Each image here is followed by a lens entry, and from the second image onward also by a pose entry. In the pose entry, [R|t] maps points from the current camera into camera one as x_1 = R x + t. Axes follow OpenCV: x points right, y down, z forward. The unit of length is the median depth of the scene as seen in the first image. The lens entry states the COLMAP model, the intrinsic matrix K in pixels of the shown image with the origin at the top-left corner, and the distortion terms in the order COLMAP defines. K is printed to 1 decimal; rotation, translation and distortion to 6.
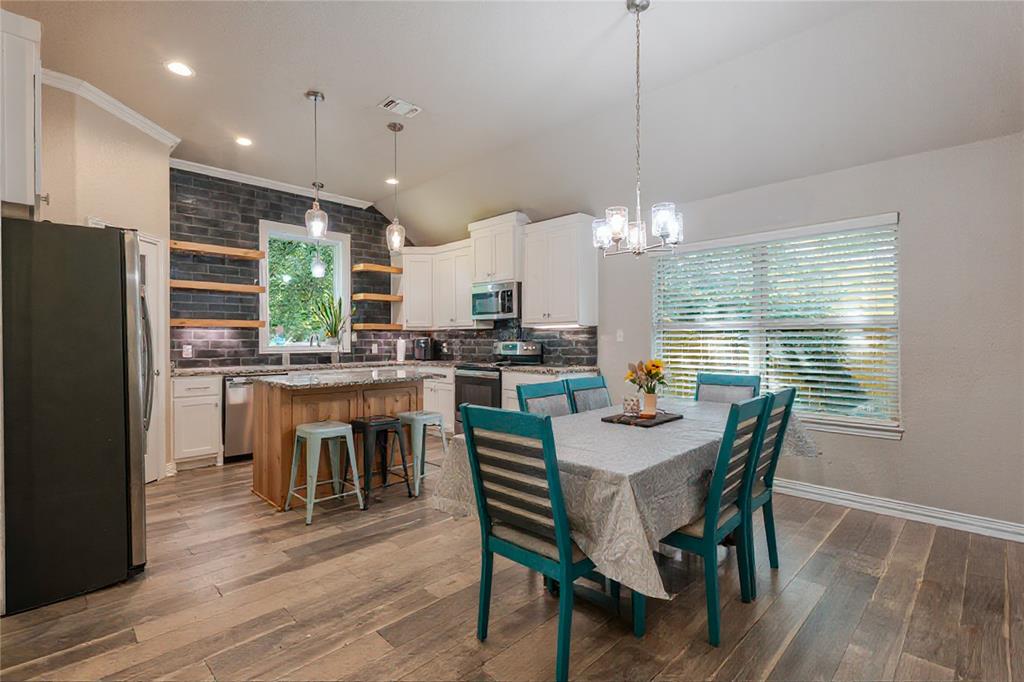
lens RADIAL K [[473.2, 0, 506.8], [0, 473.2, 339.5], [0, 0, 1]] dist [0.001531, -0.000102]
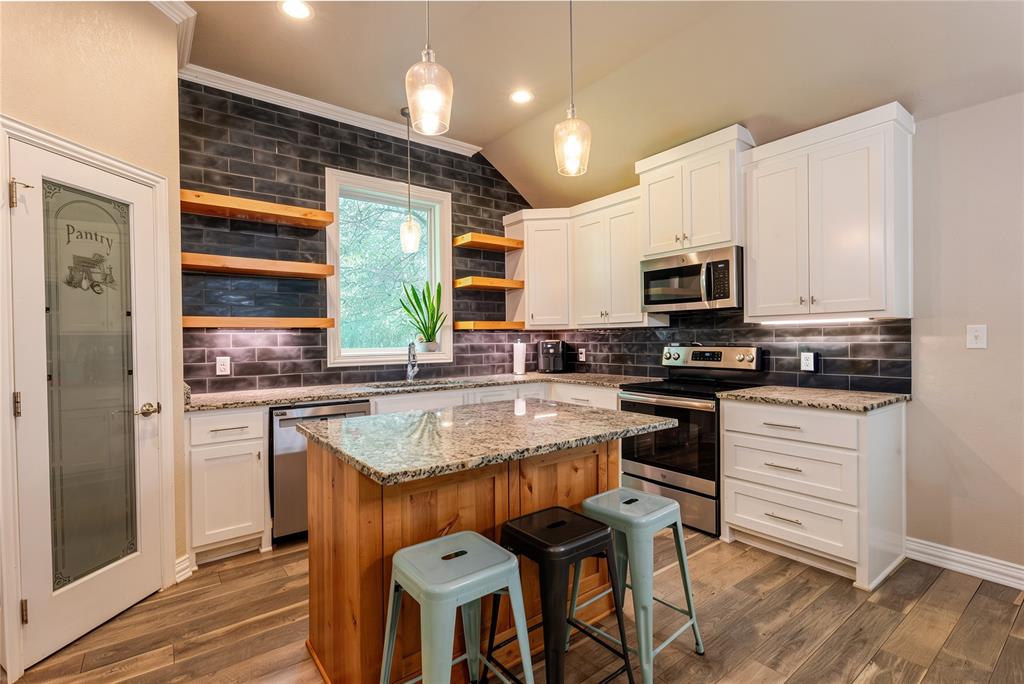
lens RADIAL K [[474.3, 0, 512.0], [0, 474.3, 342.0], [0, 0, 1]] dist [0.002284, 0.000060]
pose [[0.991135, -0.006802, -0.132685, -0.172137], [0.007905, 0.999938, 0.007787, -0.008701], [0.132624, -0.008767, 0.991128, 0.363135]]
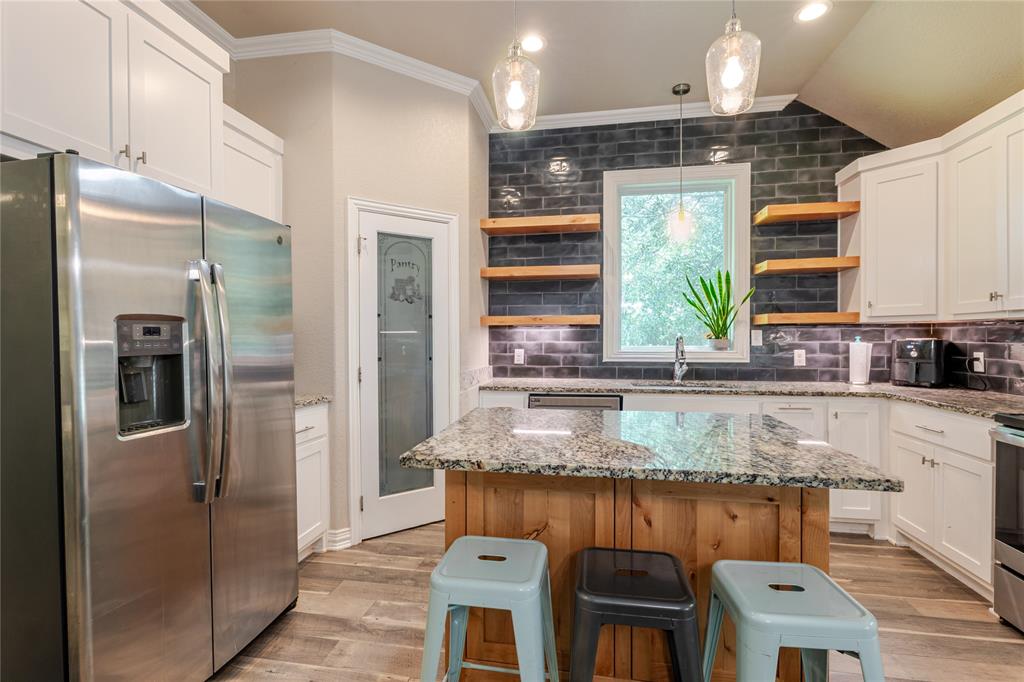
lens RADIAL K [[472.0, 0, 514.5], [0, 472.0, 338.0], [0, 0, 1]] dist [0.003672, -0.000718]
pose [[0.573052, 0.002983, -0.819514, -0.021009], [0.002387, 0.999983, 0.005310, -0.009243], [0.819516, -0.004999, 0.573035, 0.483272]]
